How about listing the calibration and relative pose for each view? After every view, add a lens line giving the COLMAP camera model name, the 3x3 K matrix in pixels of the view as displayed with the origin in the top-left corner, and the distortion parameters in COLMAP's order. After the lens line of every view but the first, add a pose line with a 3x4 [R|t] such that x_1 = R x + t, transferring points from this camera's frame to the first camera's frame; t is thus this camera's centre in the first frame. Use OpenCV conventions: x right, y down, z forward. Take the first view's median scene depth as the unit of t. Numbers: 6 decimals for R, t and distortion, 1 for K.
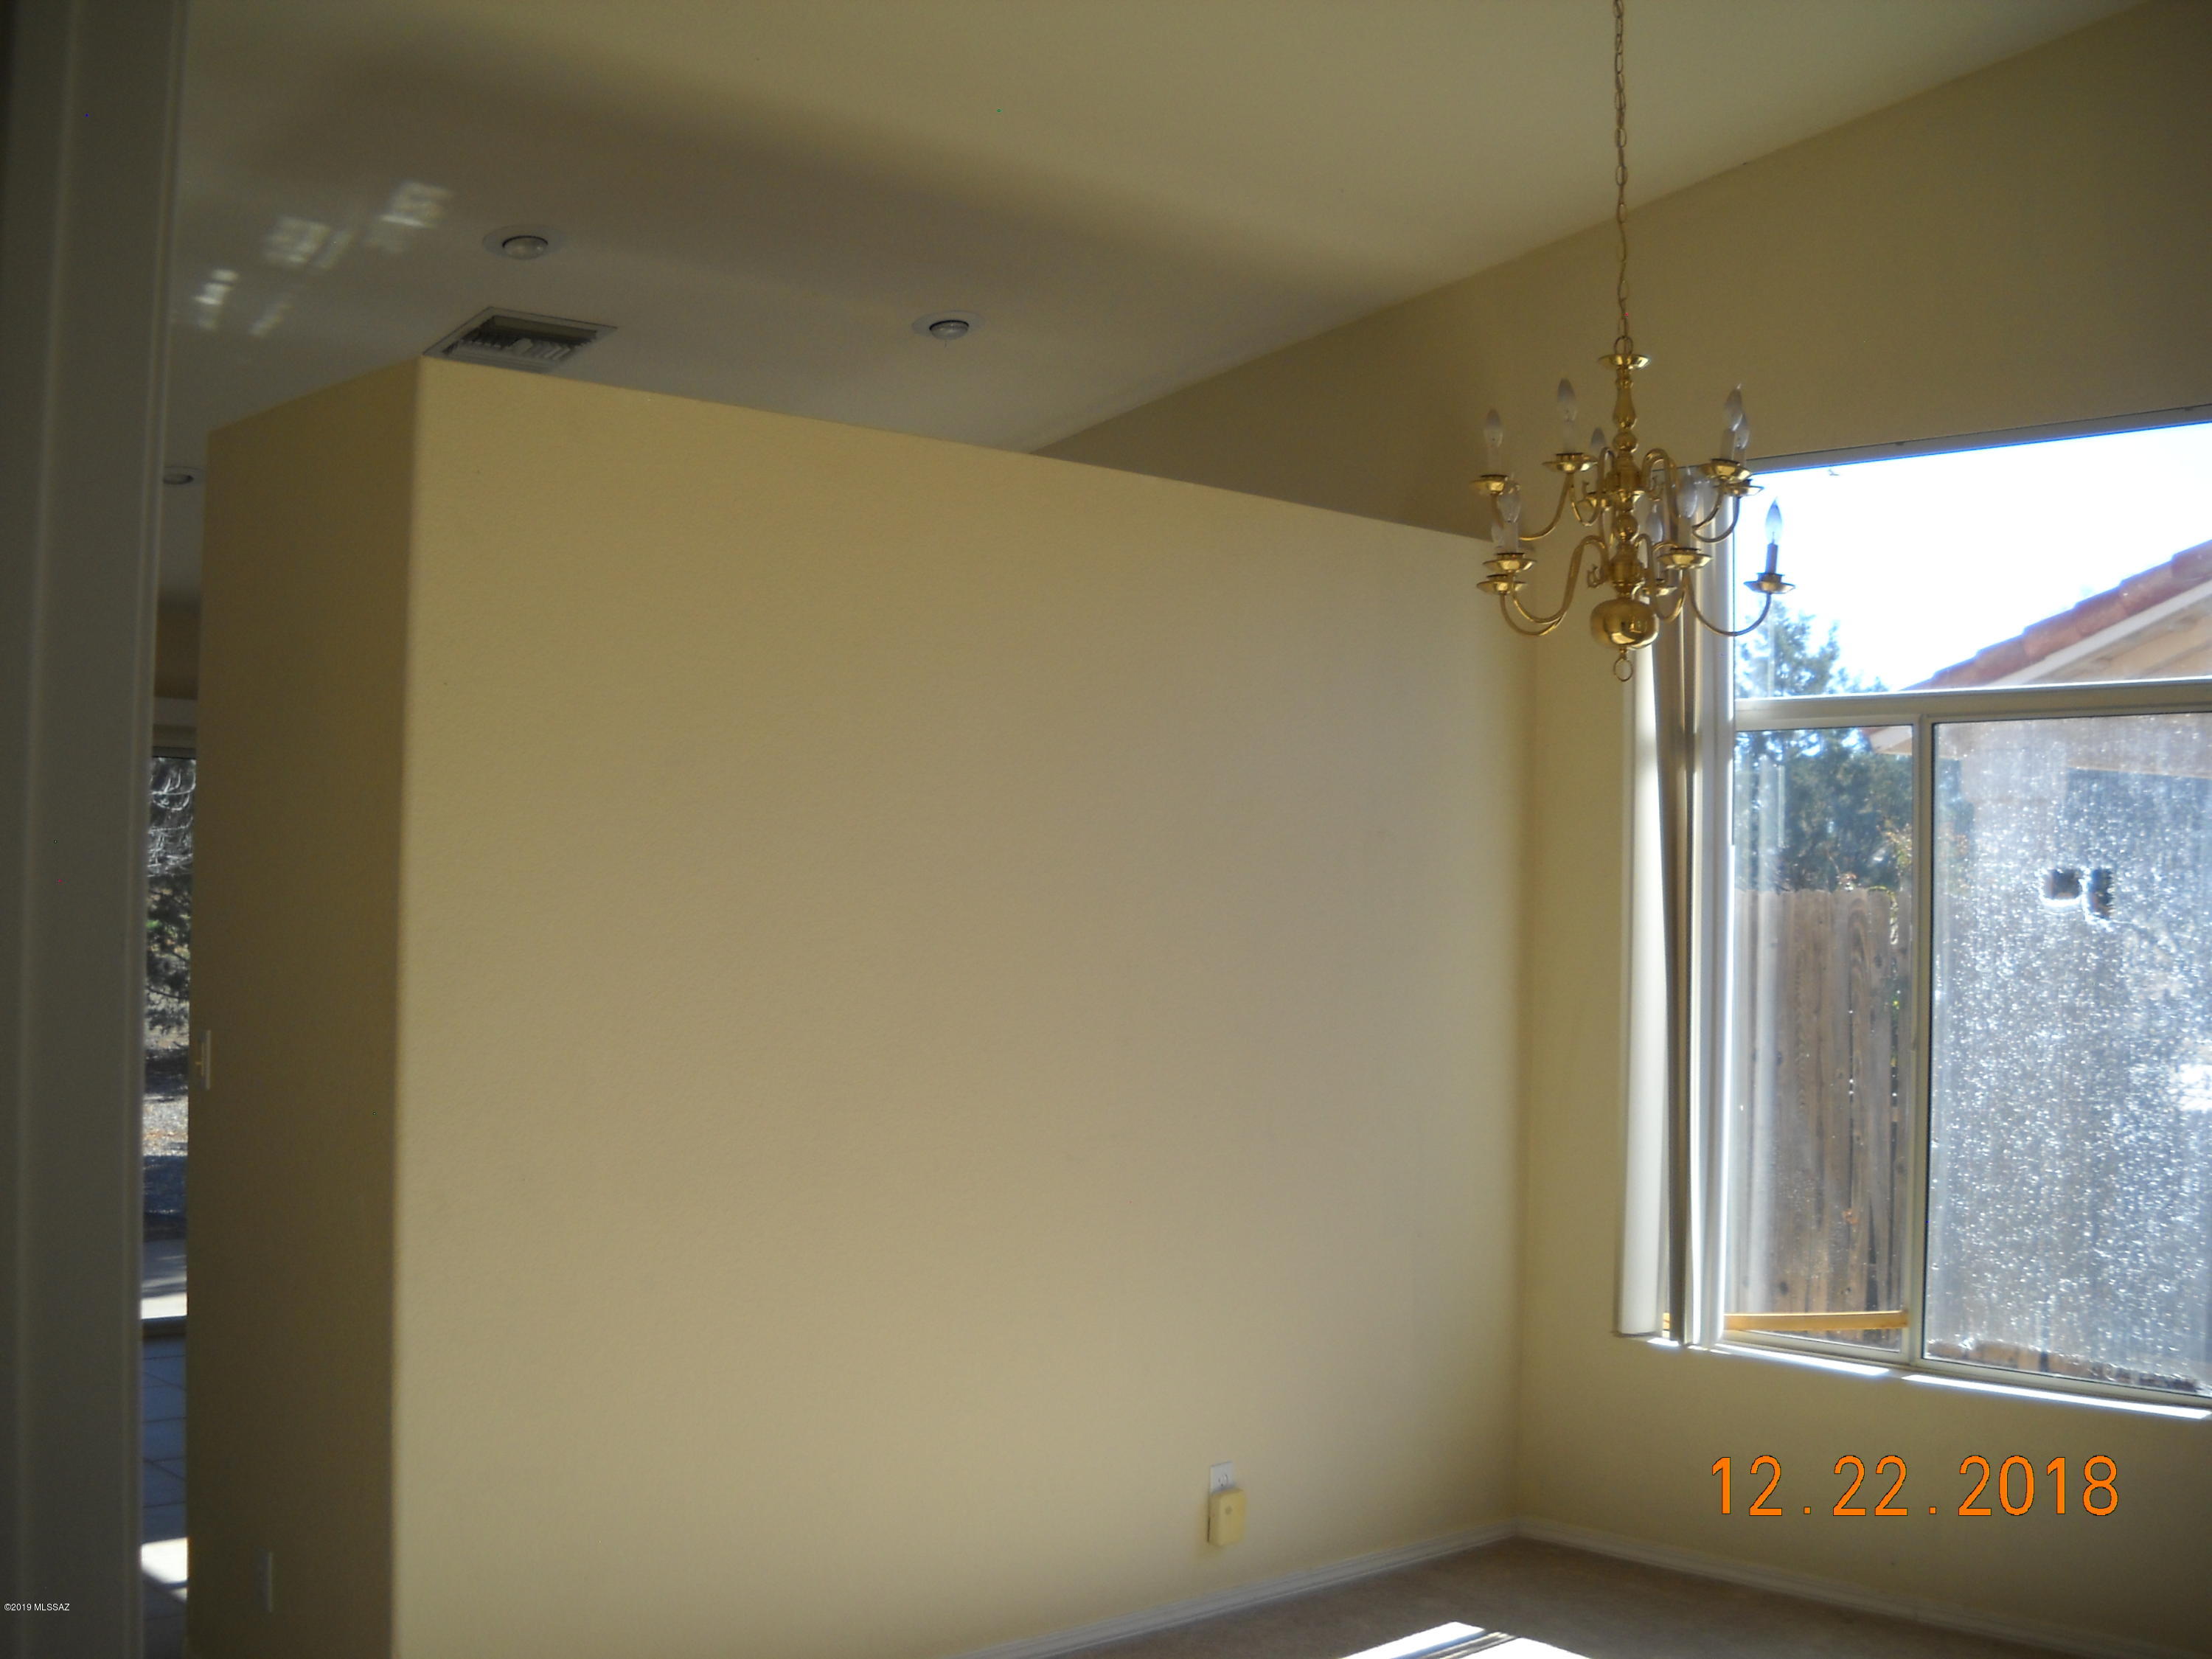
lens RADIAL K [[2492.2, 0, 1109.1], [0, 2492.2, 815.2], [0, 0, 1]] dist [-0.202562, 0.000000]
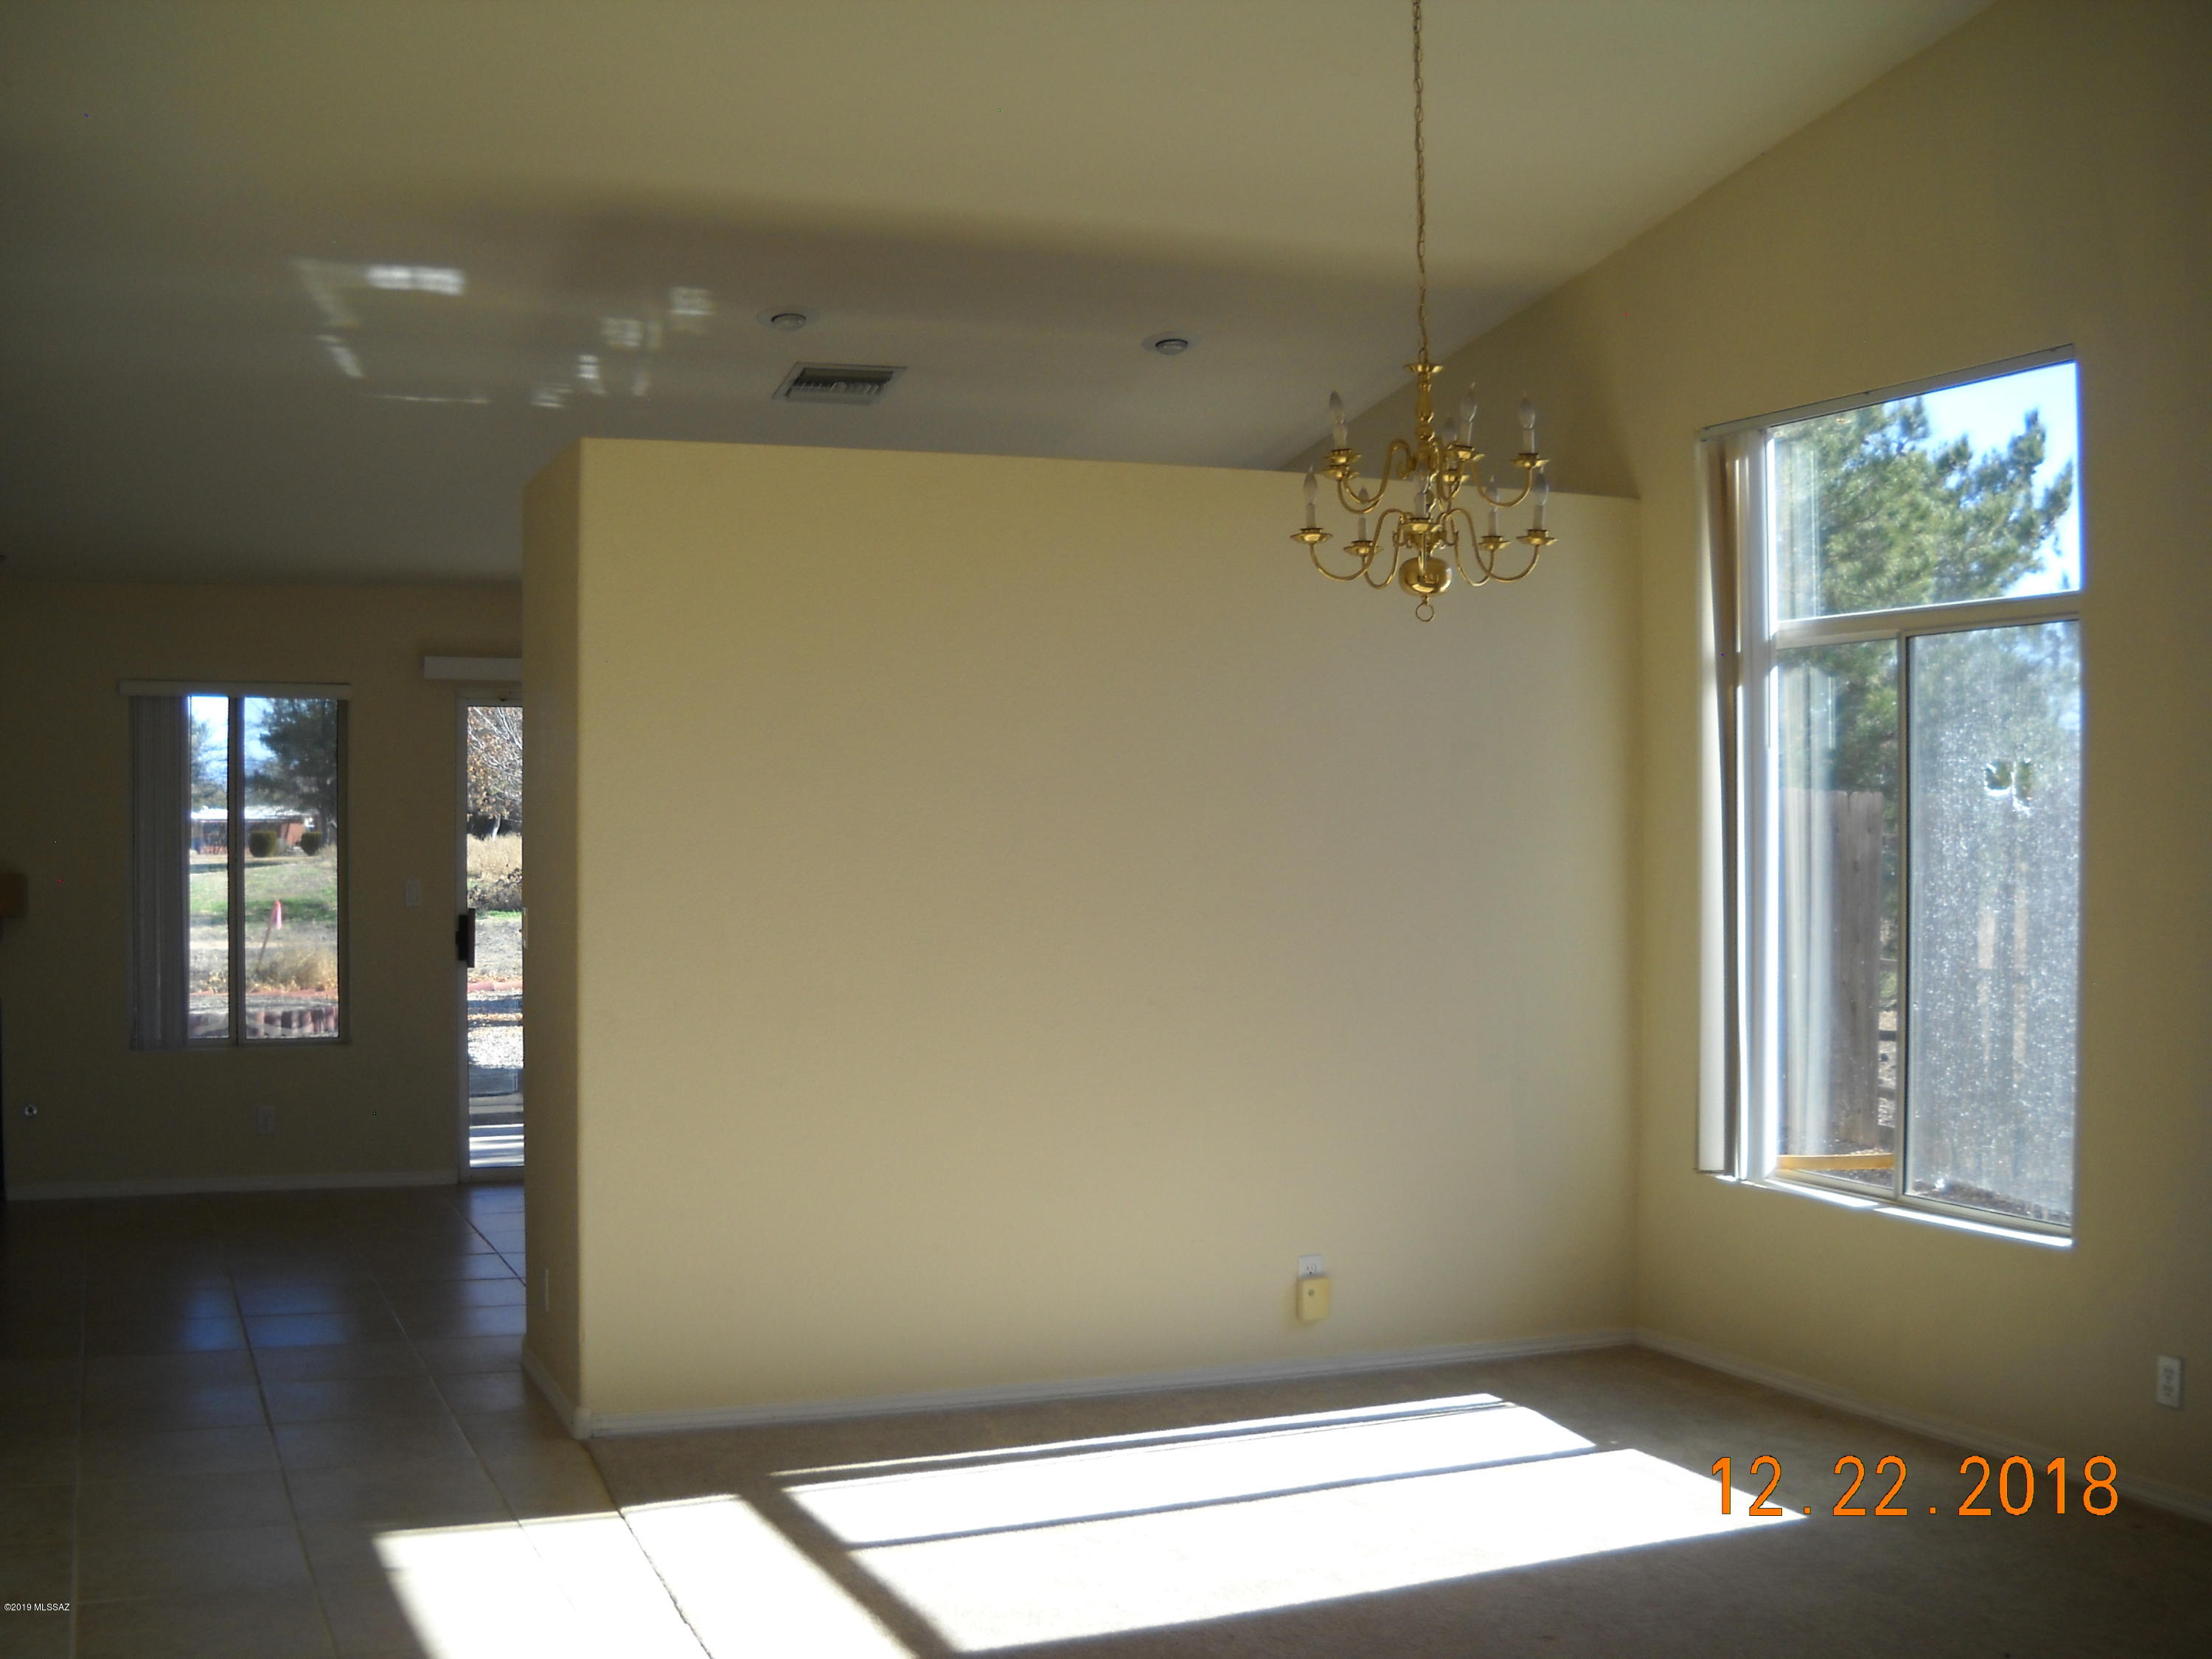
lens RADIAL K [[2492.2, 0, 1105.4], [0, 2492.2, 845.8], [0, 0, 1]] dist [-0.202562, 0.000000]
pose [[0.935567, -0.014665, -0.352844, 0.396310], [0.028926, 0.998962, 0.035179, 0.009149], [0.351962, -0.043119, 0.935021, -0.204295]]
